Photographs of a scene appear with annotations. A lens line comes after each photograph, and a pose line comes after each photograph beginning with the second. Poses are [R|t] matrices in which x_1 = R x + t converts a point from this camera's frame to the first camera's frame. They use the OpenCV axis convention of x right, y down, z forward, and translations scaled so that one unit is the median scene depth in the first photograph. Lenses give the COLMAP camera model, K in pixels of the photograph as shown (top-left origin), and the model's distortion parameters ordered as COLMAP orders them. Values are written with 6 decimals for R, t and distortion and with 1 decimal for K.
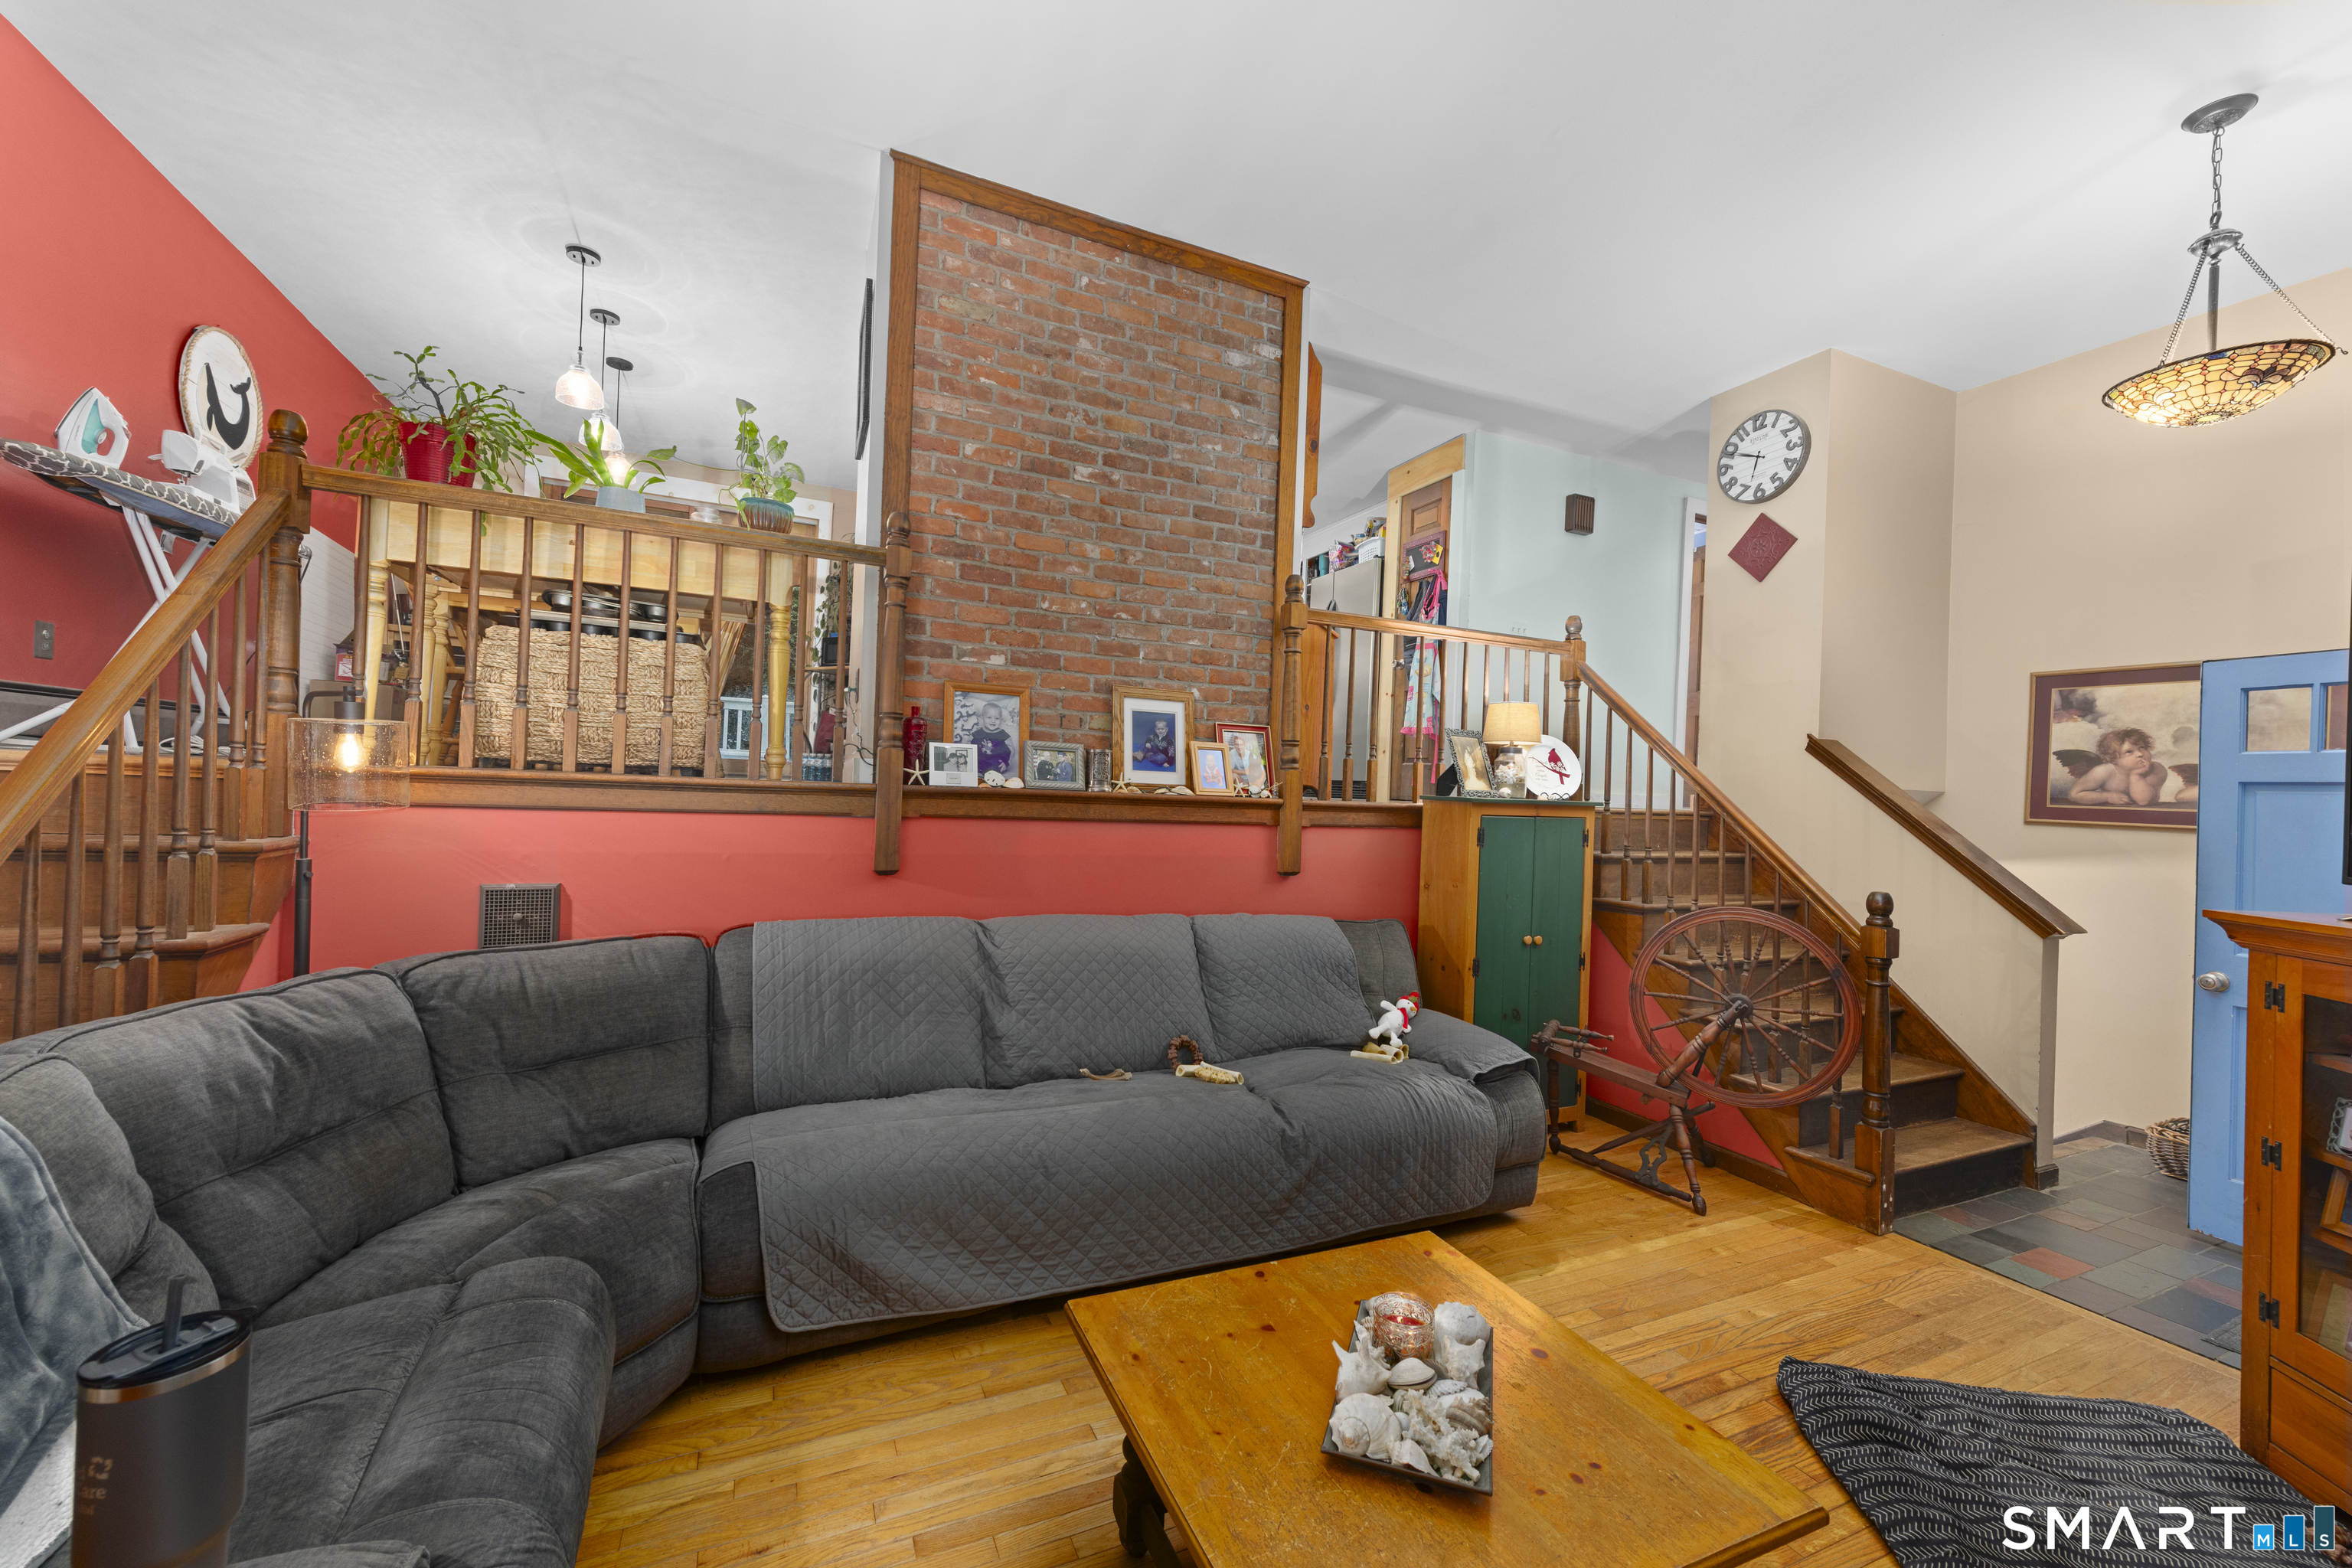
lens RADIAL K [[920.7, 0, 1182.2], [0, 920.7, 779.6], [0, 0, 1]] dist [-0.002549, -0.000271]
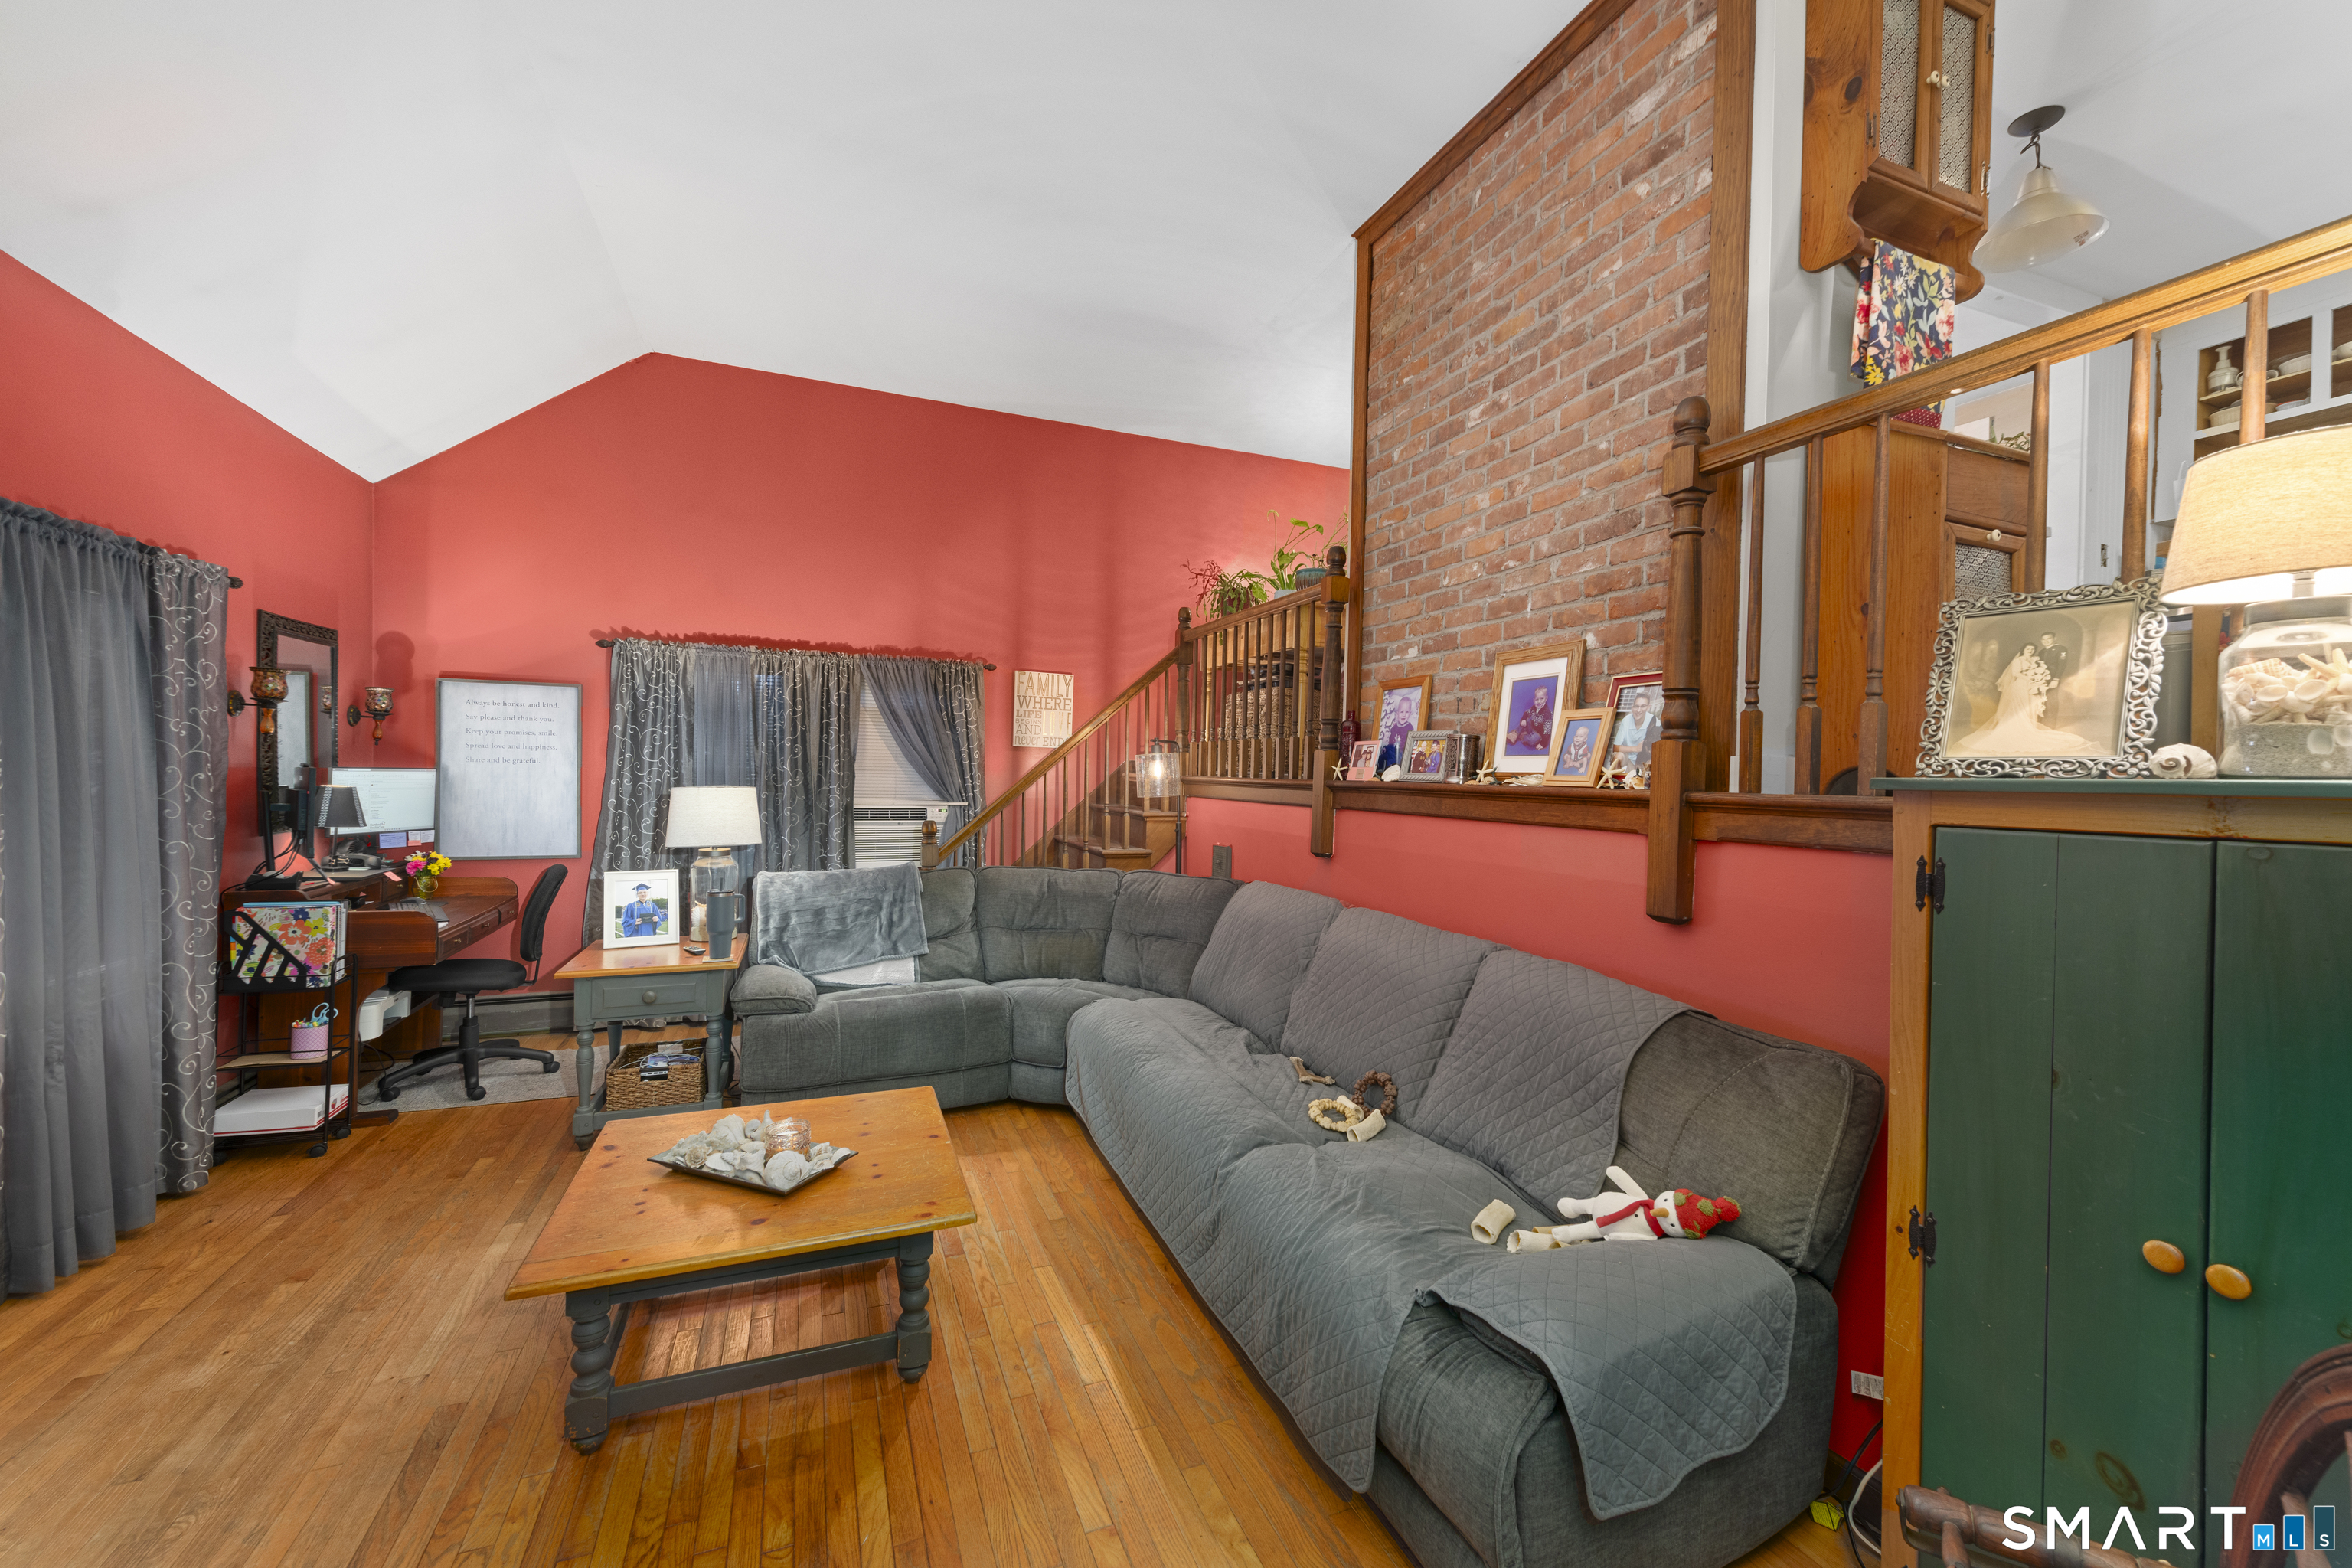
lens RADIAL K [[920.7, 0, 1186.2], [0, 920.7, 786.7], [0, 0, 1]] dist [-0.002549, -0.000271]
pose [[-0.046633, -0.027626, -0.998530, 0.747807], [-0.014196, 0.999535, -0.026991, 0.041174], [0.998811, 0.012916, -0.047004, 0.765536]]
